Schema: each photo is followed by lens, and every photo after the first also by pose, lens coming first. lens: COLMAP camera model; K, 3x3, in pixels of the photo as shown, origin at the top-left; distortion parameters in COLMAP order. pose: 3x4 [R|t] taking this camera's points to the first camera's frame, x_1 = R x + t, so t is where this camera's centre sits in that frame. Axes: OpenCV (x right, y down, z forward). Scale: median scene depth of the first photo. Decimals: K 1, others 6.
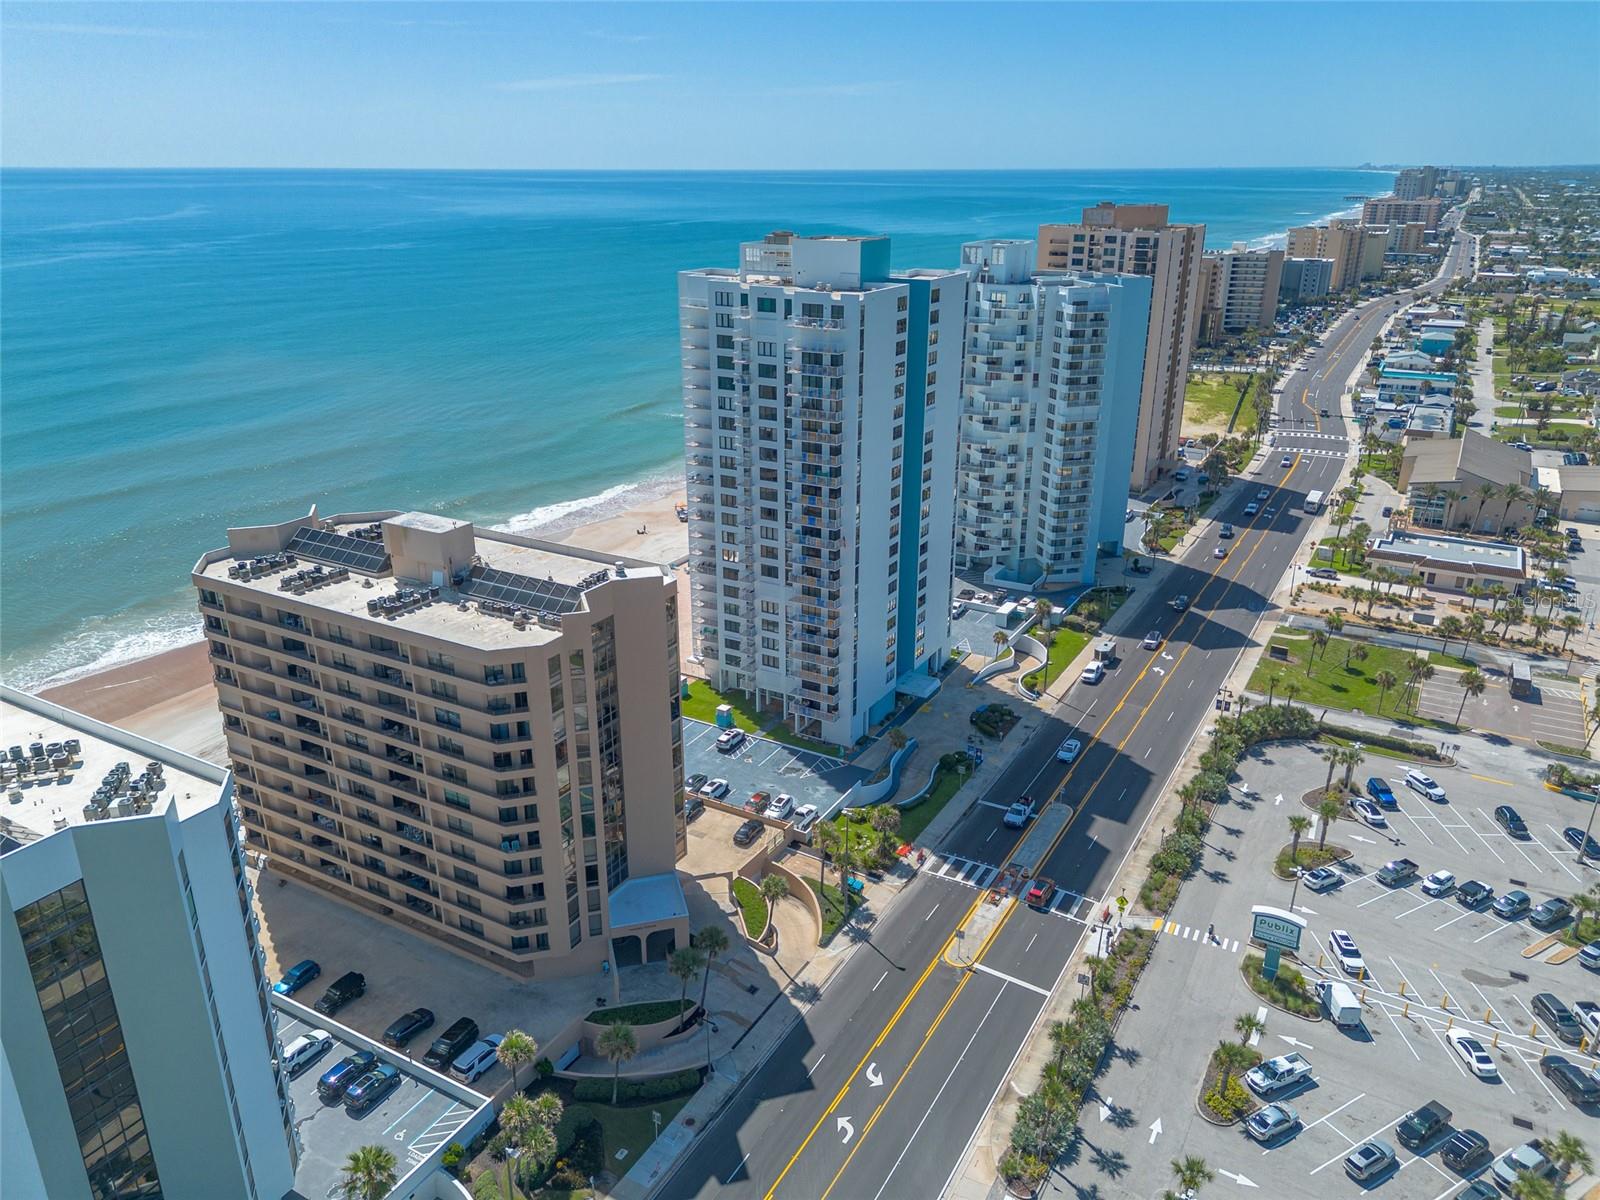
lens RADIAL K [[1132.8, 0, 795.0], [0, 1132.8, 600.6], [0, 0, 1]] dist [0.064430, -0.060640]
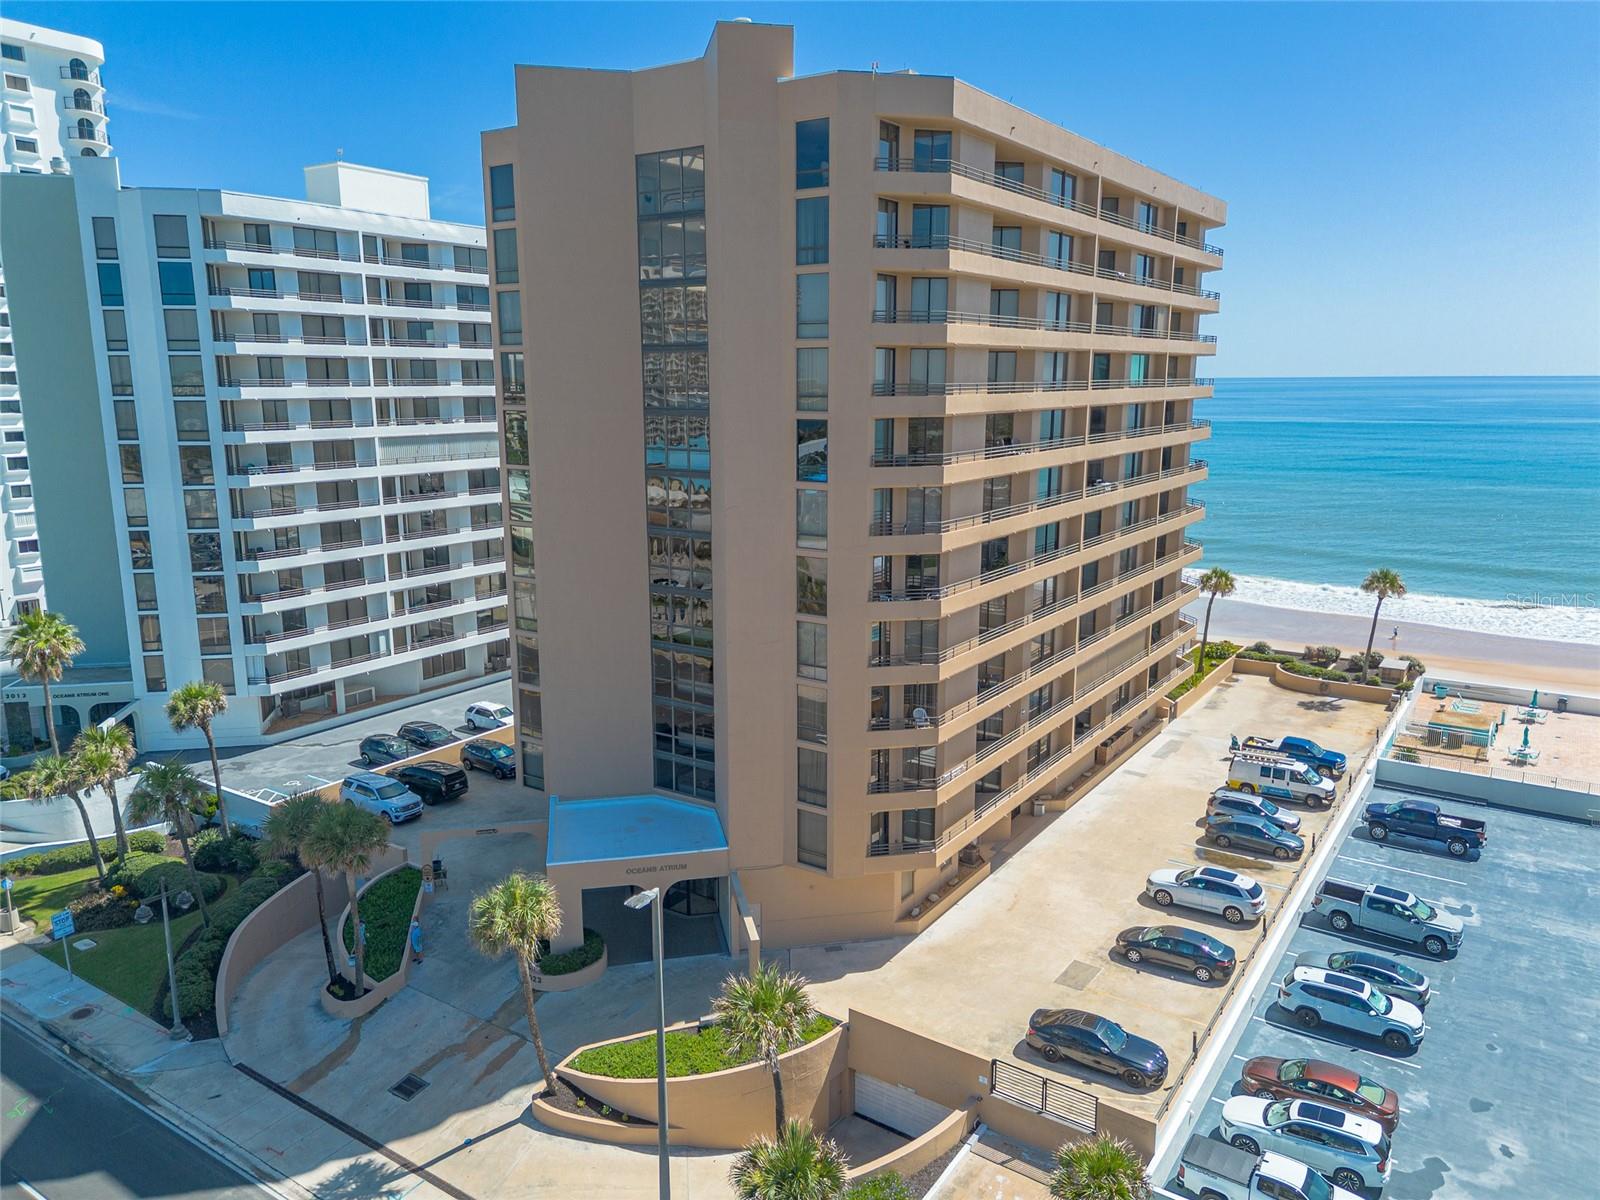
lens RADIAL K [[1129.0, 0, 794.2], [0, 1129.0, 601.4], [0, 0, 1]] dist [0.064849, -0.061393]
pose [[-0.057442, 0.199557, -0.978201, 0.241519], [-0.355763, 0.911404, 0.206821, 0.055578], [0.932809, 0.359888, 0.018642, 0.855212]]
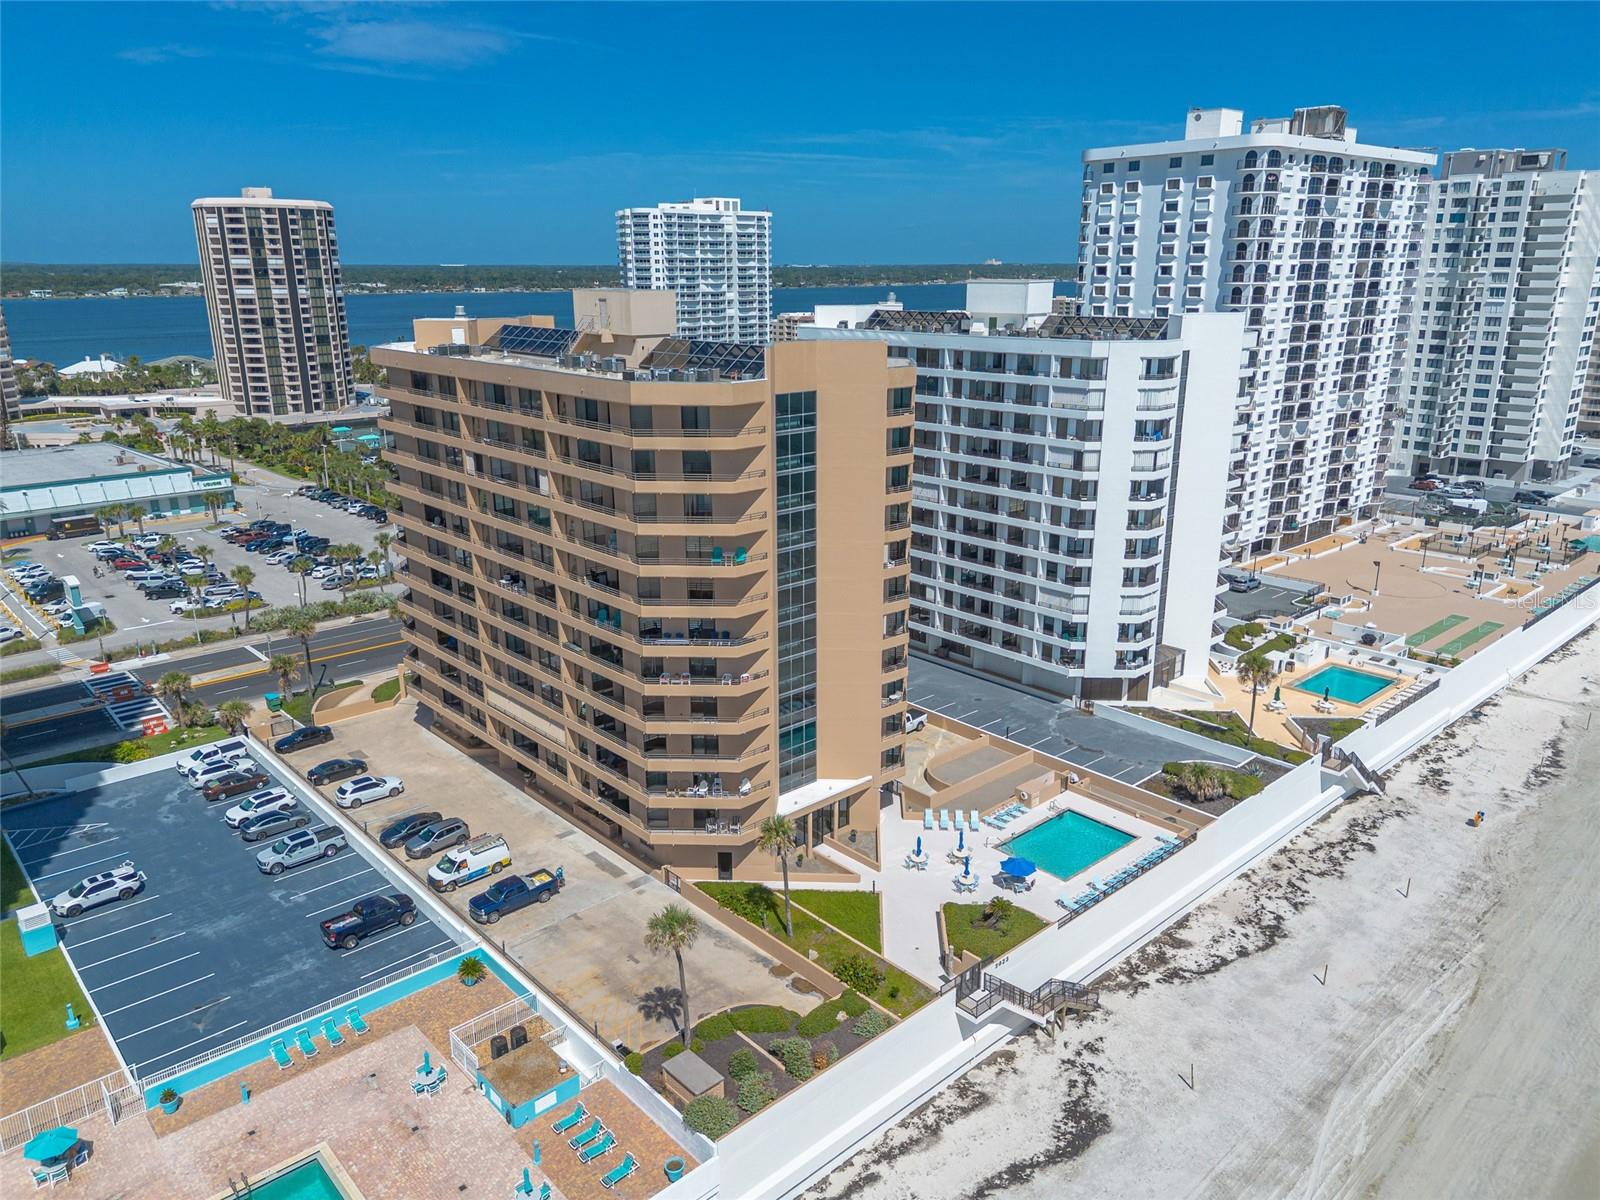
lens RADIAL K [[1132.8, 0, 795.0], [0, 1132.8, 600.6], [0, 0, 1]] dist [0.064430, -0.060640]
pose [[-0.956794, -0.075995, 0.280659, -0.561573], [0.110475, 0.797844, 0.592655, -0.293559], [-0.268961, 0.598055, -0.754977, 1.413923]]
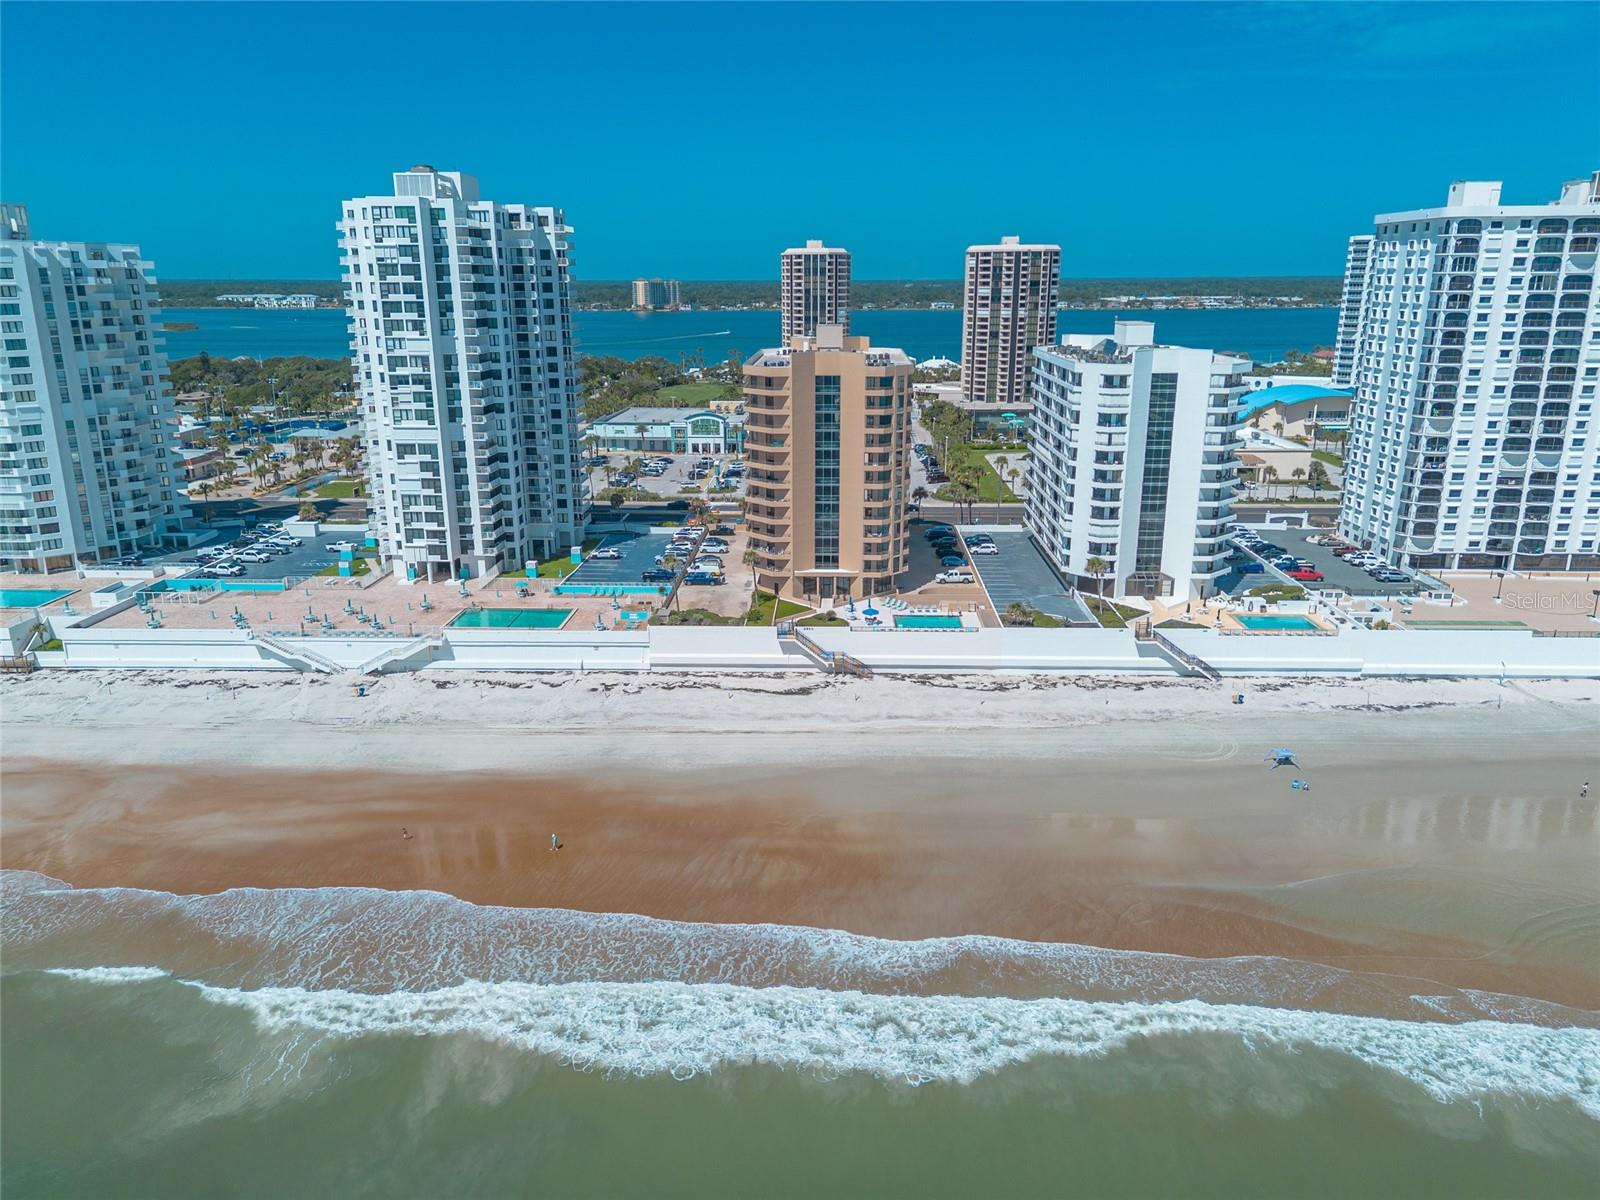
lens RADIAL K [[1132.8, 0, 795.0], [0, 1132.8, 600.6], [0, 0, 1]] dist [0.064430, -0.060640]
pose [[-0.483812, -0.233762, 0.843375, -1.476948], [0.317330, 0.851231, 0.417980, -0.359190], [-0.815615, 0.469852, -0.337656, 1.485039]]
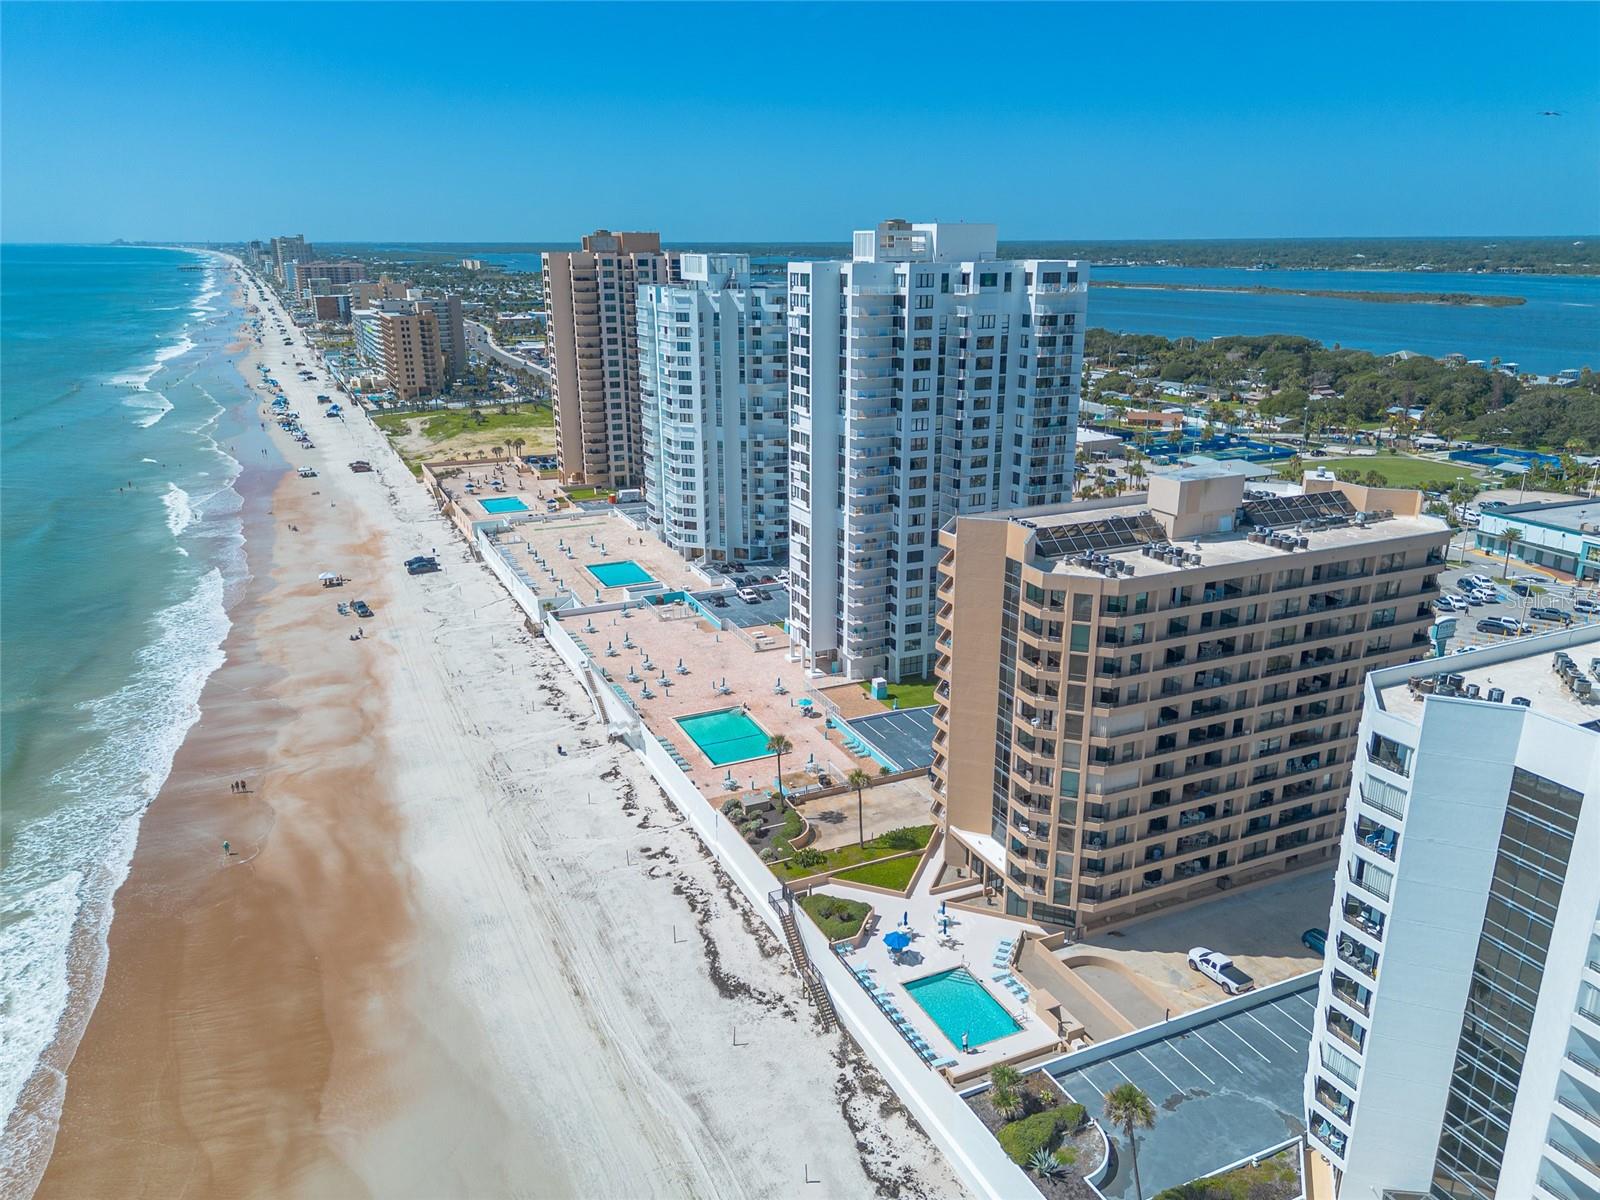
lens RADIAL K [[1122.0, 0, 800.0], [0, 1122.0, 600.0], [0, 0, 1]] dist [0.157294, -0.333218]
pose [[0.559515, -0.249813, 0.790276, -1.093418], [0.297476, 0.950492, 0.089846, -0.129222], [-0.773596, 0.184818, 0.606129, 0.575882]]
